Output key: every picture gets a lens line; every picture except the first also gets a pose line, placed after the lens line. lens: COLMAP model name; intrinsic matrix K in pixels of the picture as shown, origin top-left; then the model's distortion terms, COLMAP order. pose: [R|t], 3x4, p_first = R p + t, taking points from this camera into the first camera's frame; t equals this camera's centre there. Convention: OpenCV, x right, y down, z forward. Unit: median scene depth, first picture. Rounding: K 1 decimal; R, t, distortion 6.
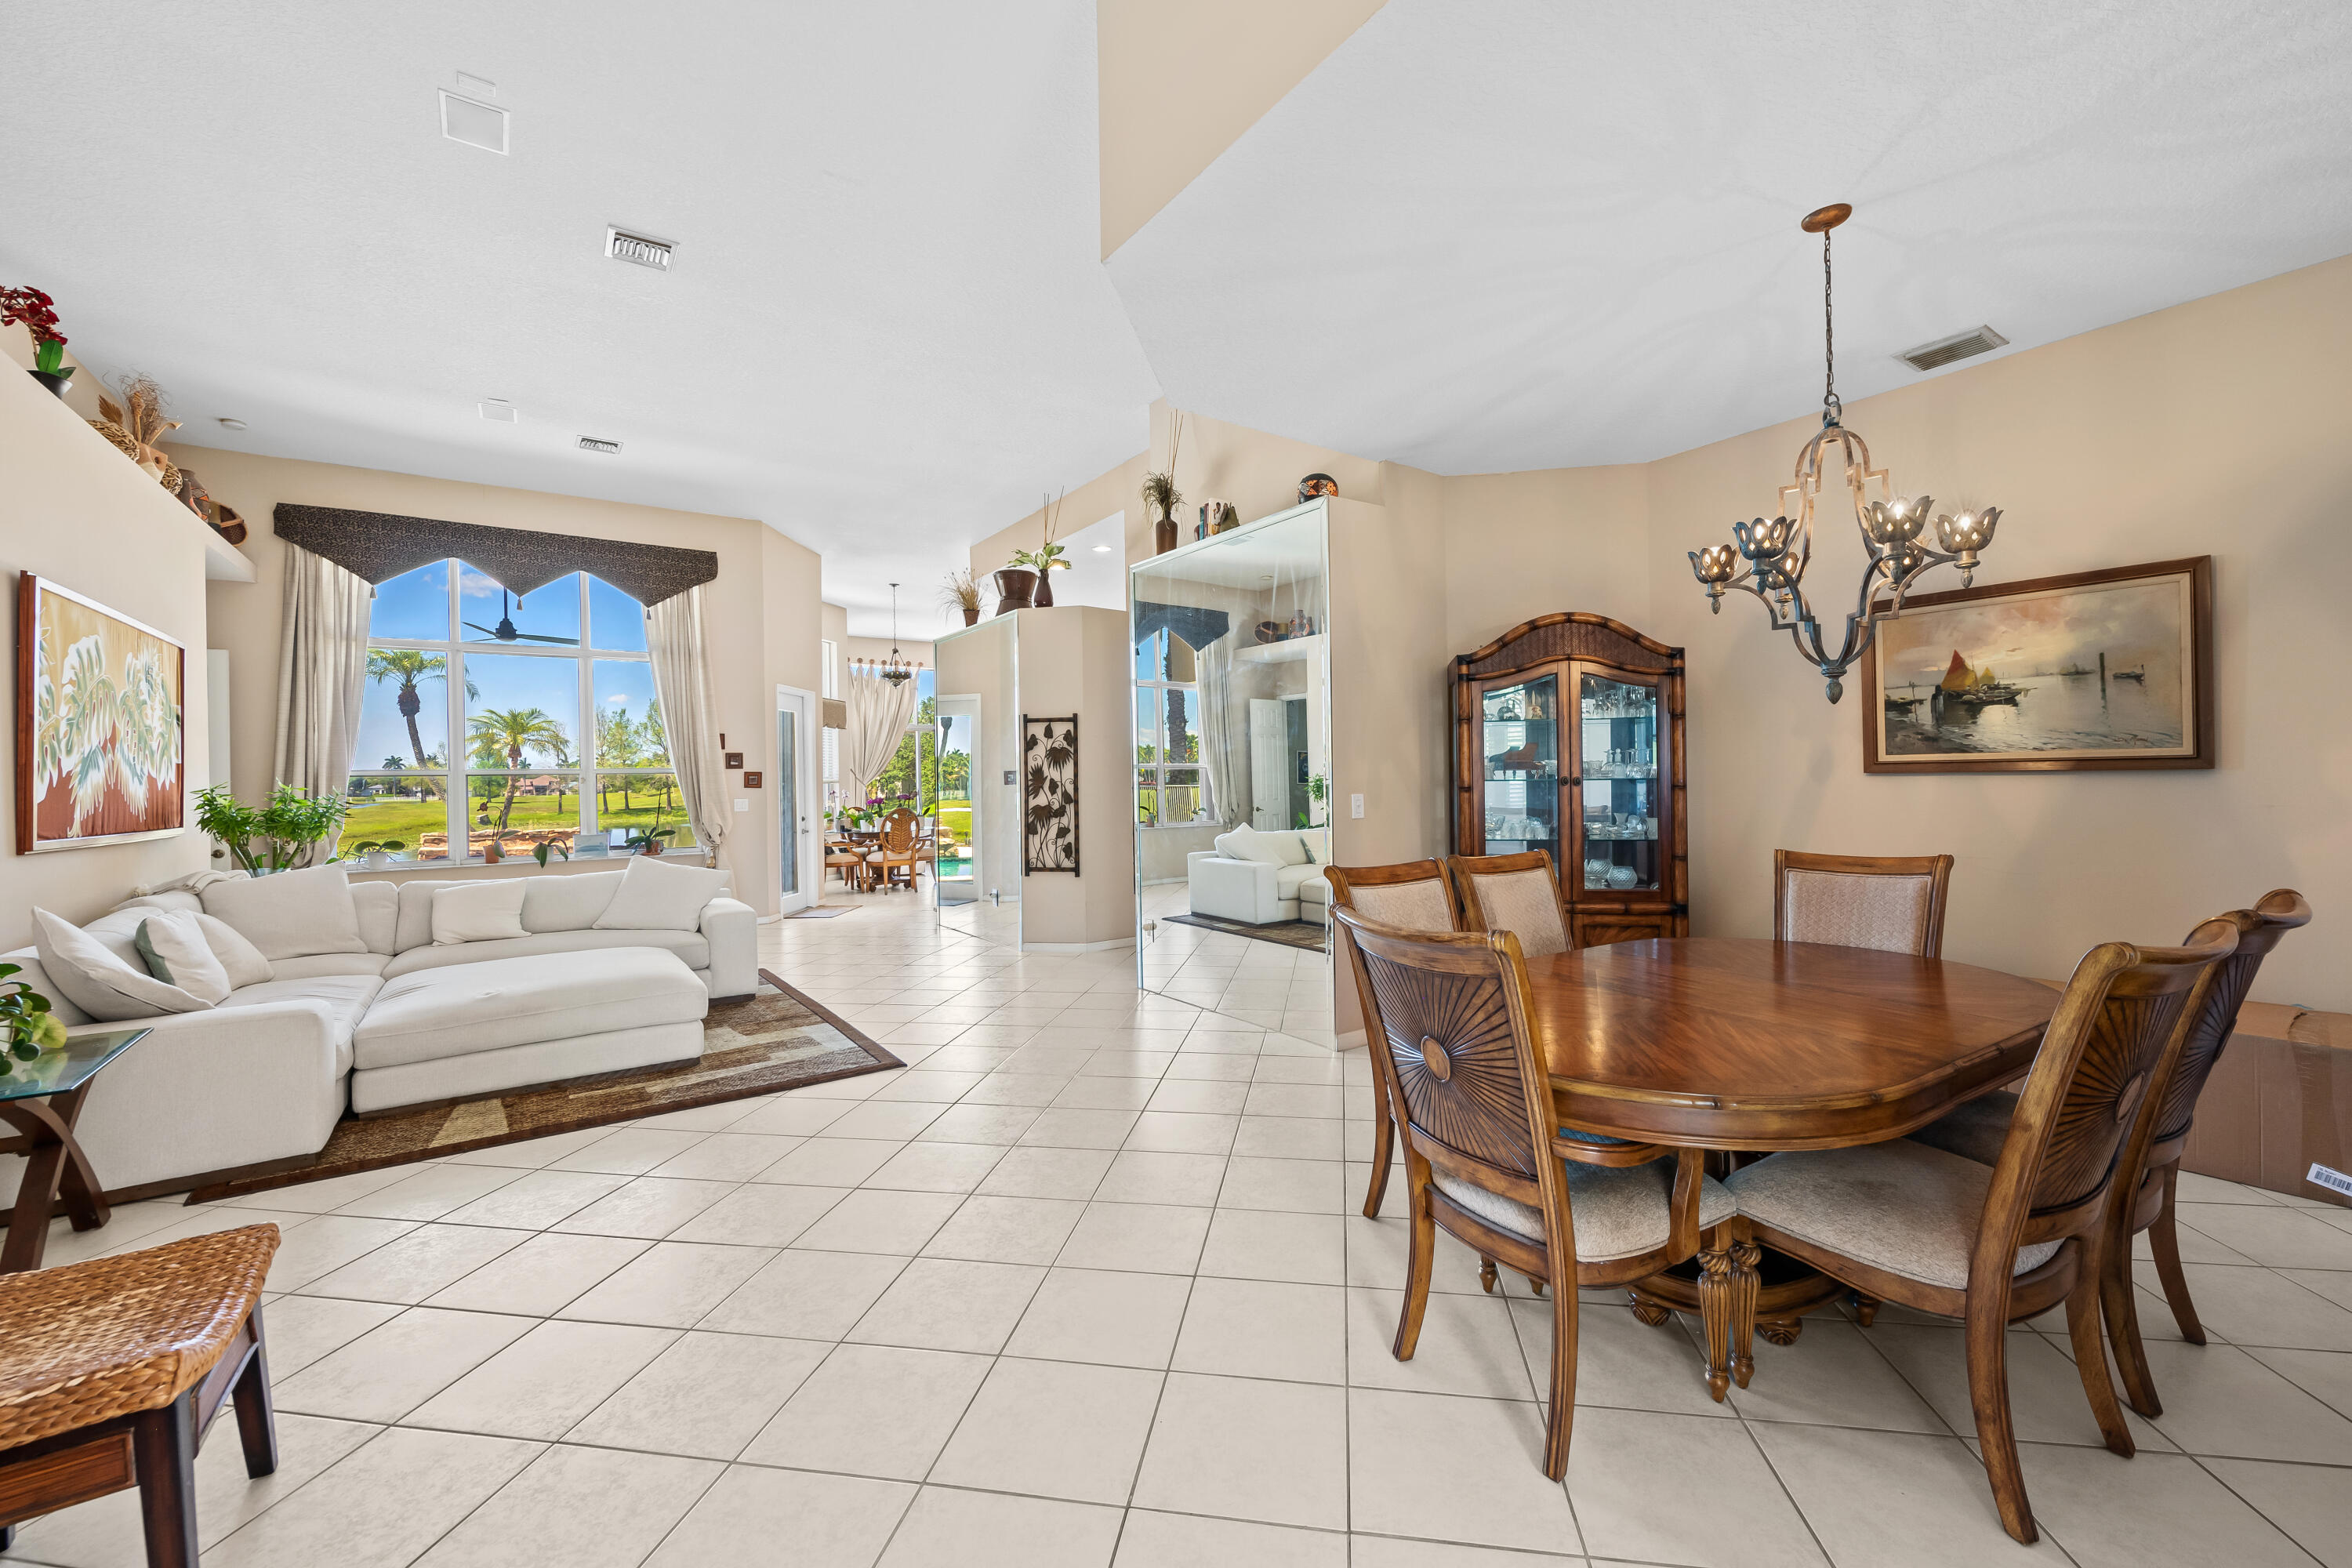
lens RADIAL K [[923.4, 0, 1188.0], [0, 923.4, 779.5], [0, 0, 1]] dist [0.001327, -0.002988]
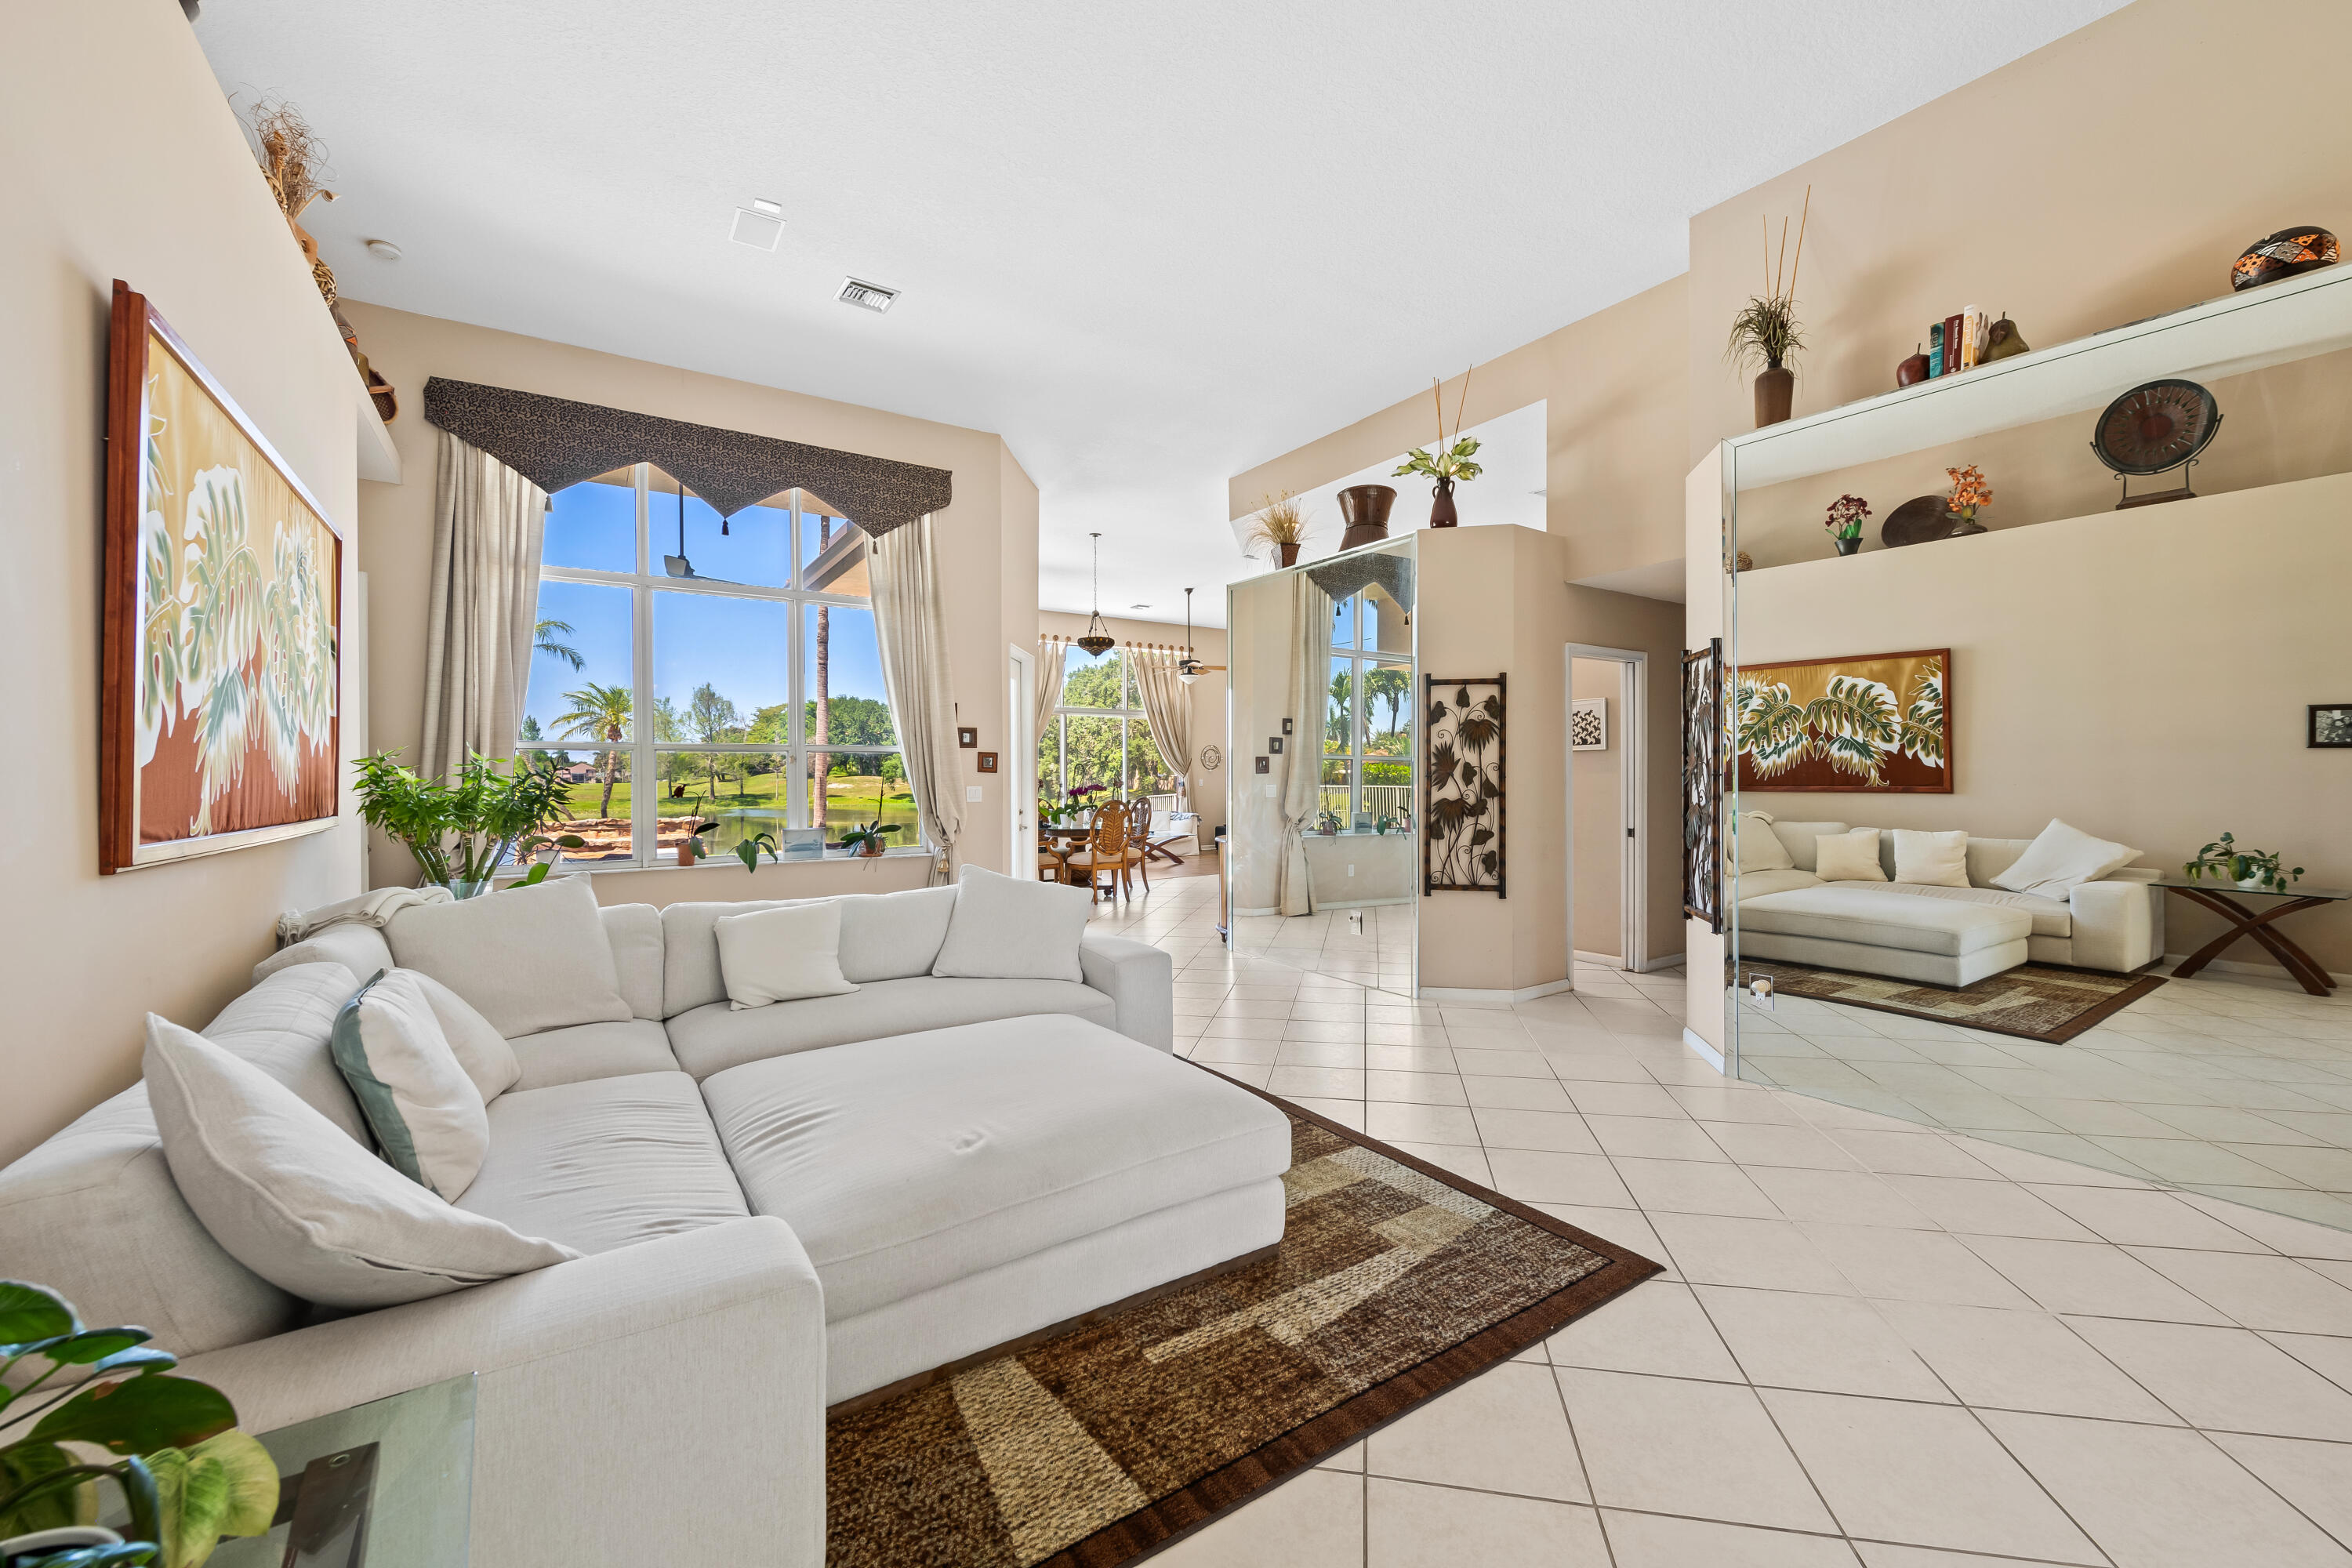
lens RADIAL K [[923.4, 0, 1188.0], [0, 923.4, 779.5], [0, 0, 1]] dist [0.001327, -0.002988]
pose [[0.999604, 0.012509, -0.025216, -0.349283], [-0.012400, 0.999913, 0.004493, 0.011823], [0.025270, -0.004178, 0.999672, 0.268192]]
